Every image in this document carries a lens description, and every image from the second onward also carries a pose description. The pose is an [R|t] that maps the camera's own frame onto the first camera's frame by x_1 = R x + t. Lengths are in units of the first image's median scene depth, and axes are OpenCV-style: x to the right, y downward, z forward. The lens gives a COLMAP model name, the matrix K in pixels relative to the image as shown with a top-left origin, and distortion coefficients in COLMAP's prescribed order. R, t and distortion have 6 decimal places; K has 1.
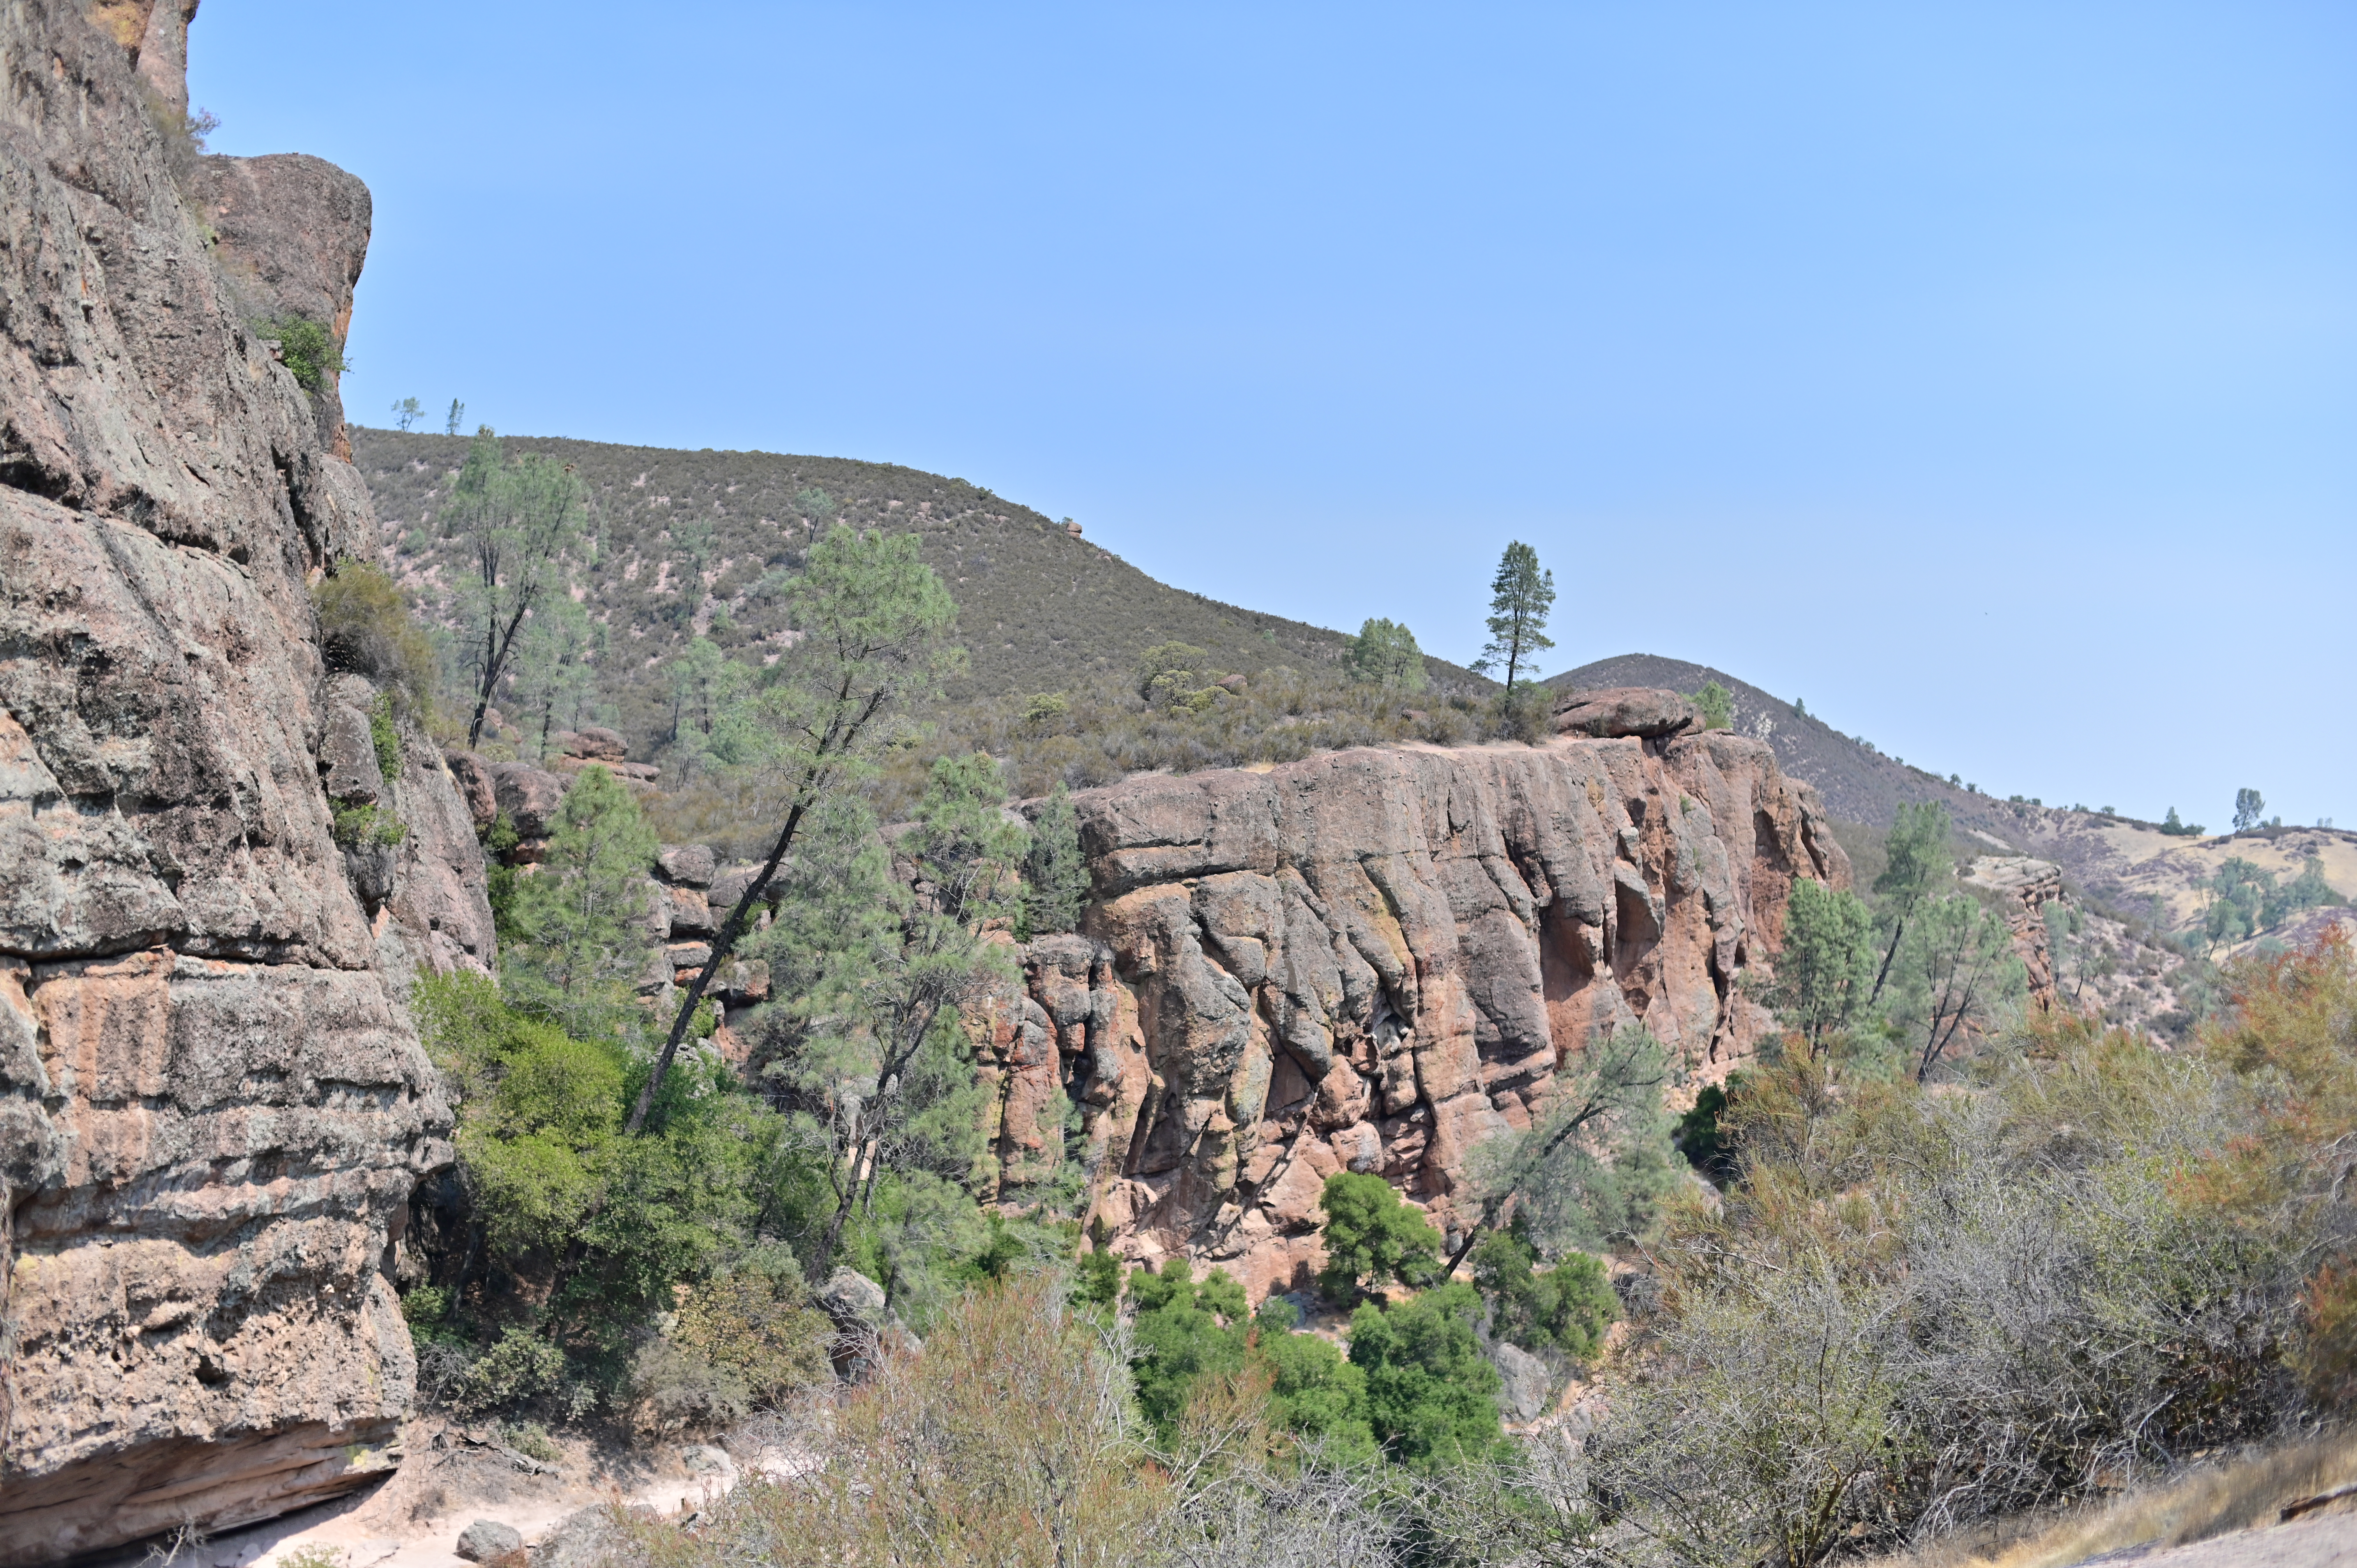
lens RADIAL K [[3232.0, 0, 1184.7], [0, 3232.0, 784.8], [0, 0, 1]] dist [-0.094217, 0.000000]
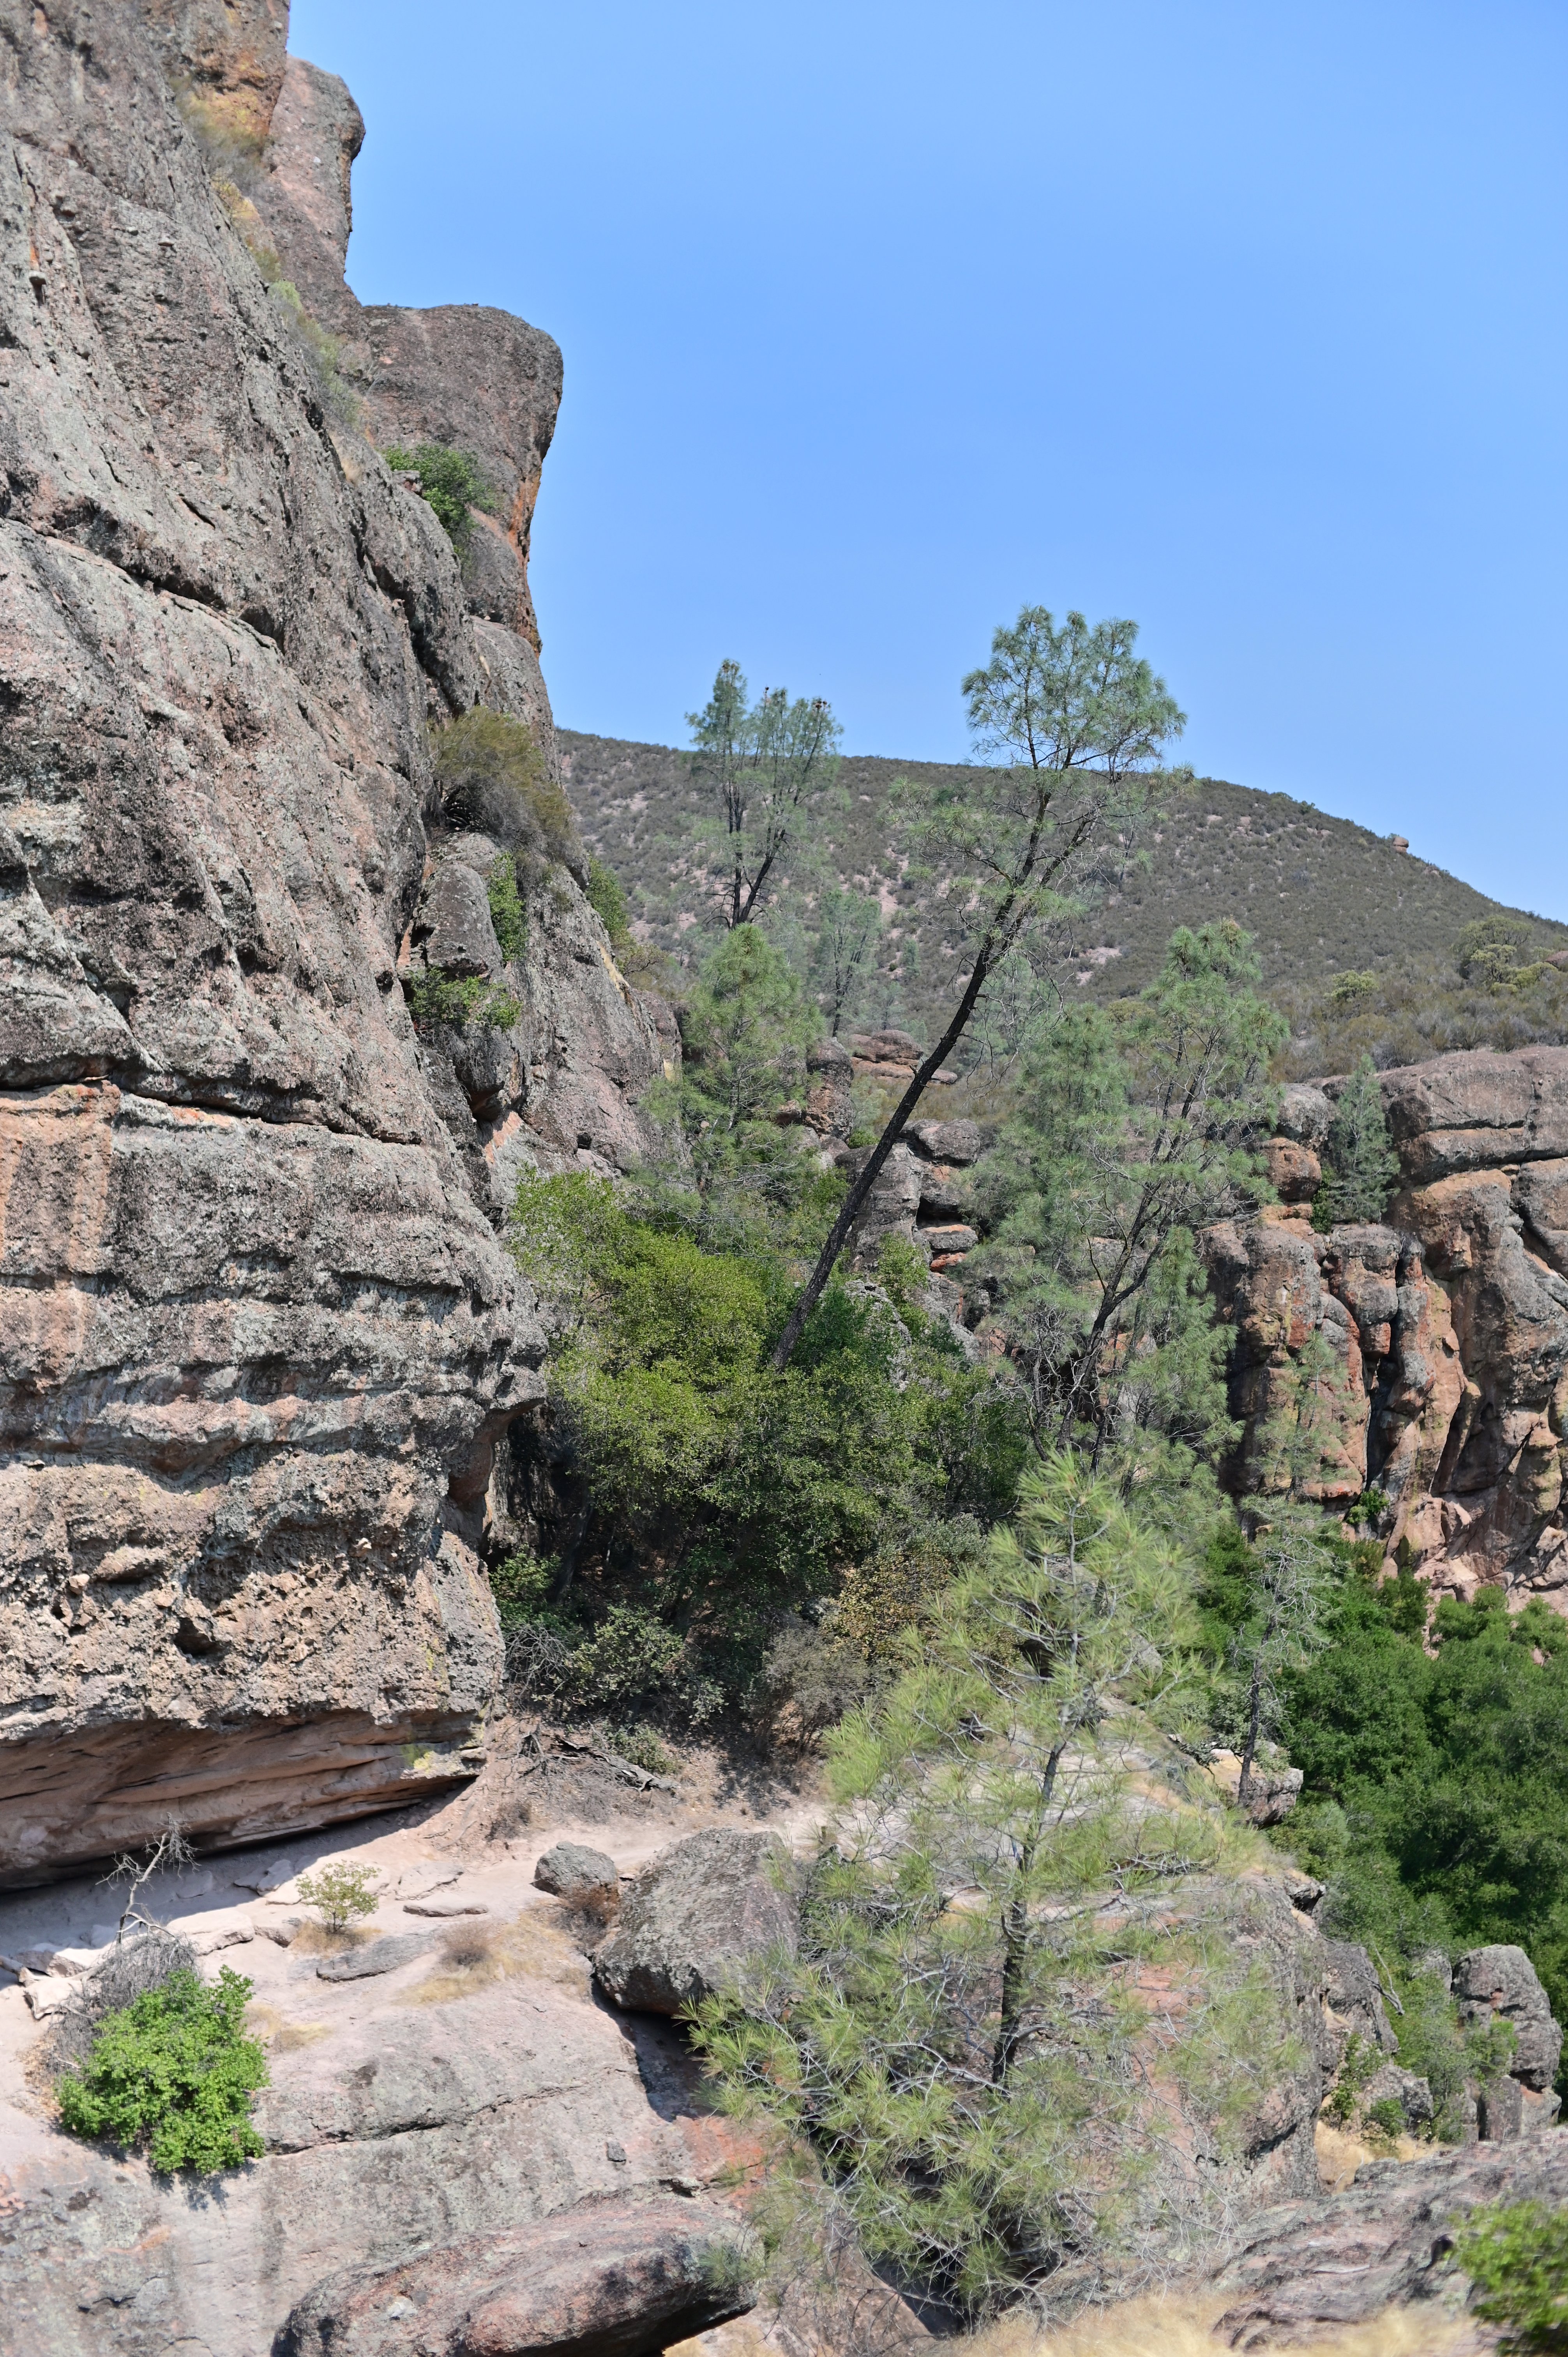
lens RADIAL K [[3232.0, 0, 845.2], [0, 3232.0, 1176.6], [0, 0, 1]] dist [-0.094217, 0.000000]
pose [[0.978644, 0.004894, -0.205506, 0.011496], [-0.001870, 0.999887, 0.014905, 0.049202], [0.205555, -0.014202, 0.978542, 0.221797]]
